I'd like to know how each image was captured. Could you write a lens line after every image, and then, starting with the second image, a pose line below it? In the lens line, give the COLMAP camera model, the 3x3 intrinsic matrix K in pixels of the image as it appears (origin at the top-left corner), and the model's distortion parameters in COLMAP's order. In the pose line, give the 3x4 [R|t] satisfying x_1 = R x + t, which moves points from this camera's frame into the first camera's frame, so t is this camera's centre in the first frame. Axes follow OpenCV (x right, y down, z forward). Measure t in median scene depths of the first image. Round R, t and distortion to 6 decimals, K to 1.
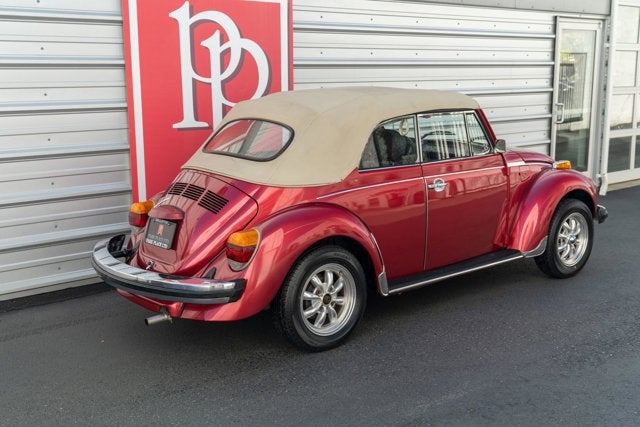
lens RADIAL K [[763.8, 0, 314.2], [0, 763.8, 209.3], [0, 0, 1]] dist [0.057938, 0.000000]
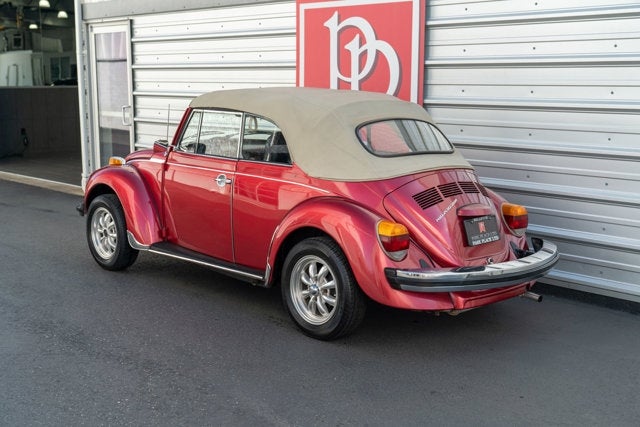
lens RADIAL K [[842.3, 0, 321.6], [0, 842.3, 211.4], [0, 0, 1]] dist [0.069843, 0.000000]
pose [[0.049942, 0.168329, -0.984465, 1.098188], [-0.177119, 0.971564, 0.157138, -0.167817], [0.982922, 0.166519, 0.078336, 0.895096]]
